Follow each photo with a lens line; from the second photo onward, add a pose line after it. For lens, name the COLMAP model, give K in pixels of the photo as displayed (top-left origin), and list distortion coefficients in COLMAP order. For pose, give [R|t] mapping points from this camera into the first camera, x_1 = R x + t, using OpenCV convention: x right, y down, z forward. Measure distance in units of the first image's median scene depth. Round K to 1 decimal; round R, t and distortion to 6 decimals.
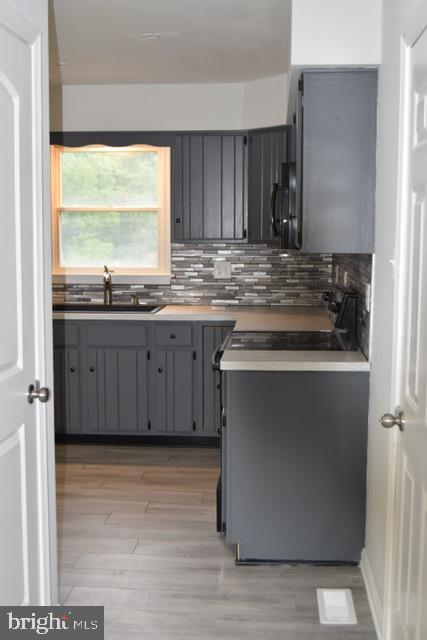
lens RADIAL K [[803.1, 0, 213.4], [0, 803.1, 320.0], [0, 0, 1]] dist [-0.104550, 0.000000]
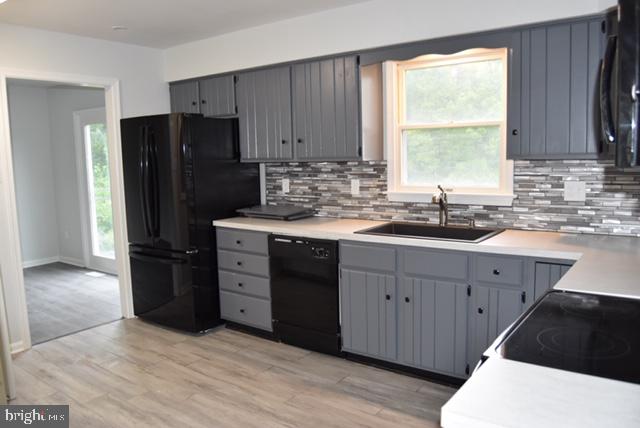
lens RADIAL K [[525.6, 0, 321.5], [0, 525.6, 211.5], [0, 0, 1]] dist [-0.032475, -0.003267]
pose [[0.869273, 0.030012, -0.493421, 0.050488], [-0.031966, 0.999479, 0.004478, -0.034324], [0.493298, 0.011880, 0.869779, 0.386814]]
